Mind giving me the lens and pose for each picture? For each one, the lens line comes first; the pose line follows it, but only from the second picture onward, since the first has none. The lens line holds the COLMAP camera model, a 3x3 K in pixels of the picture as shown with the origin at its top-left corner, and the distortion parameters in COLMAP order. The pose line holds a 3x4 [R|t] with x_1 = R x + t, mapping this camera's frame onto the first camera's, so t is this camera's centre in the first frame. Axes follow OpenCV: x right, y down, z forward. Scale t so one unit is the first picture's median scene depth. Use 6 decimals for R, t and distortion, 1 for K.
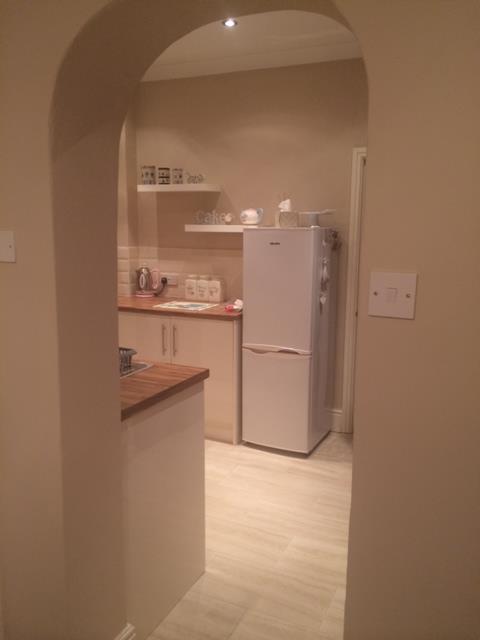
lens RADIAL K [[541.5, 0, 241.6], [0, 541.5, 320.7], [0, 0, 1]] dist [0.023924, -0.023058]
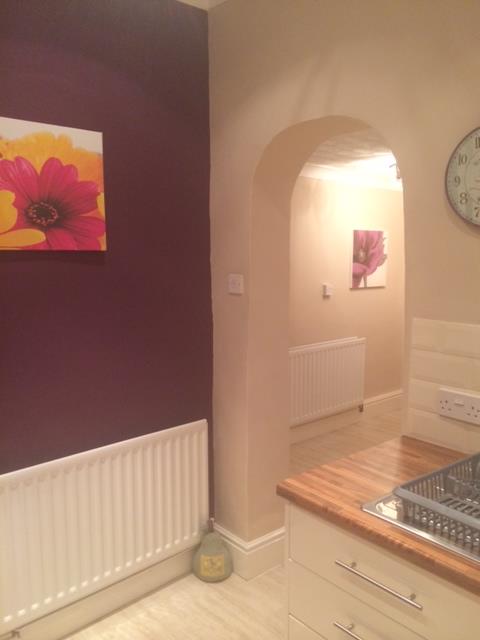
lens RADIAL K [[541.5, 0, 238.6], [0, 541.5, 321.2], [0, 0, 1]] dist [0.023924, -0.023058]
pose [[-0.912977, -0.066704, 0.402522, -0.141295], [0.059213, 0.954440, 0.292469, -0.147557], [-0.403692, 0.290852, -0.867432, 0.815810]]
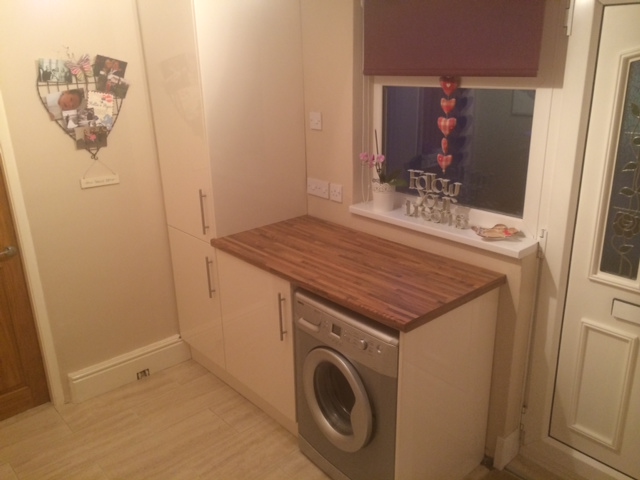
lens RADIAL K [[541.5, 0, 318.8], [0, 541.5, 237.5], [0, 0, 1]] dist [0.023924, -0.023058]
pose [[-0.928336, -0.097334, 0.358774, -0.207958], [0.087668, 0.880569, 0.465738, -0.219607], [-0.361257, 0.463815, -0.808931, 0.921426]]
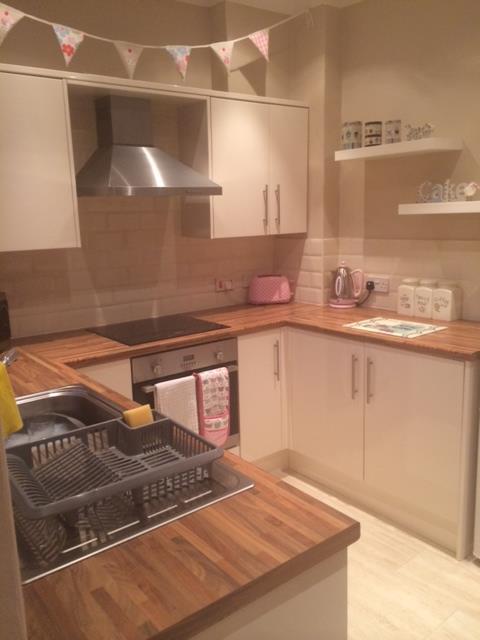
lens RADIAL K [[541.5, 0, 236.9], [0, 541.5, 322.9], [0, 0, 1]] dist [0.023924, -0.023058]
pose [[0.894765, 0.052702, -0.443417, 0.019826], [-0.041912, 0.998539, 0.034108, -0.044772], [0.444566, -0.011934, 0.895666, 0.306477]]
